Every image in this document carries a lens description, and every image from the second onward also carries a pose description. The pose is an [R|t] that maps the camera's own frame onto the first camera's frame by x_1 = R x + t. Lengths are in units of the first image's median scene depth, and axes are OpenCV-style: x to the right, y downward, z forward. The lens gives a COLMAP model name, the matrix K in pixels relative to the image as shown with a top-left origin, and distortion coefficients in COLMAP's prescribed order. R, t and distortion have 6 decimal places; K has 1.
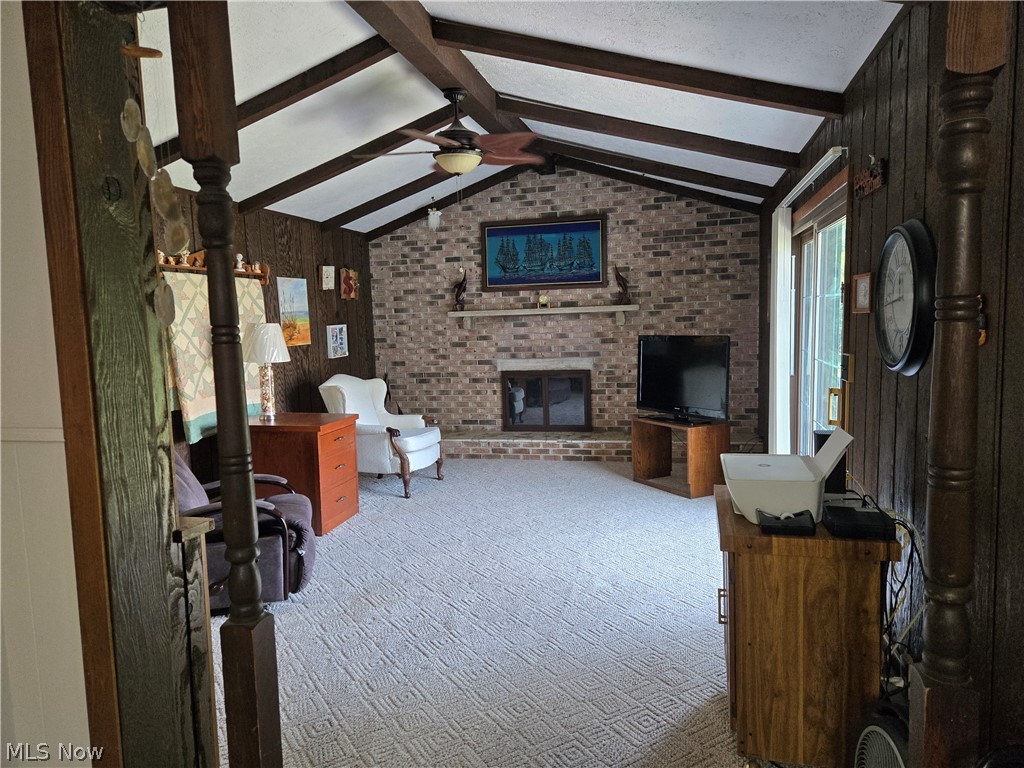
lens RADIAL K [[660.2, 0, 512.0], [0, 660.2, 384.0], [0, 0, 1]] dist [0.001332, 0.005817]
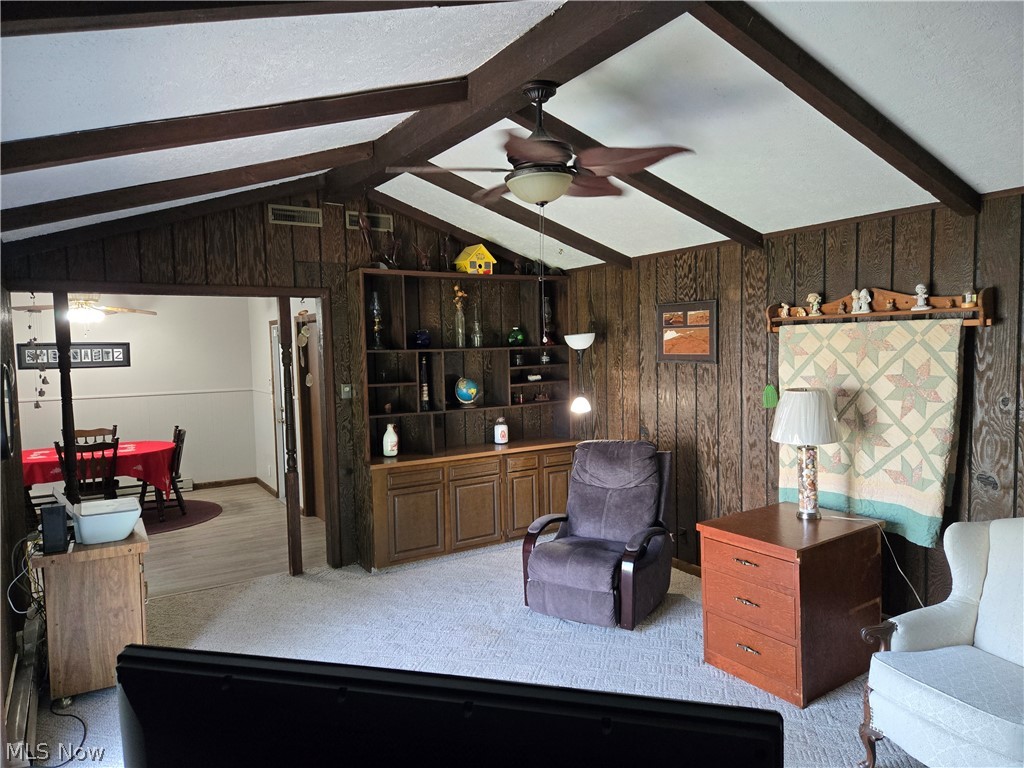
lens RADIAL K [[660.2, 0, 512.0], [0, 660.2, 384.0], [0, 0, 1]] dist [0.001332, 0.005817]
pose [[-0.701064, 0.089111, -0.707509, 0.387271], [-0.023337, 0.988763, 0.147660, -0.199742], [0.712717, 0.120030, -0.691106, 1.269841]]
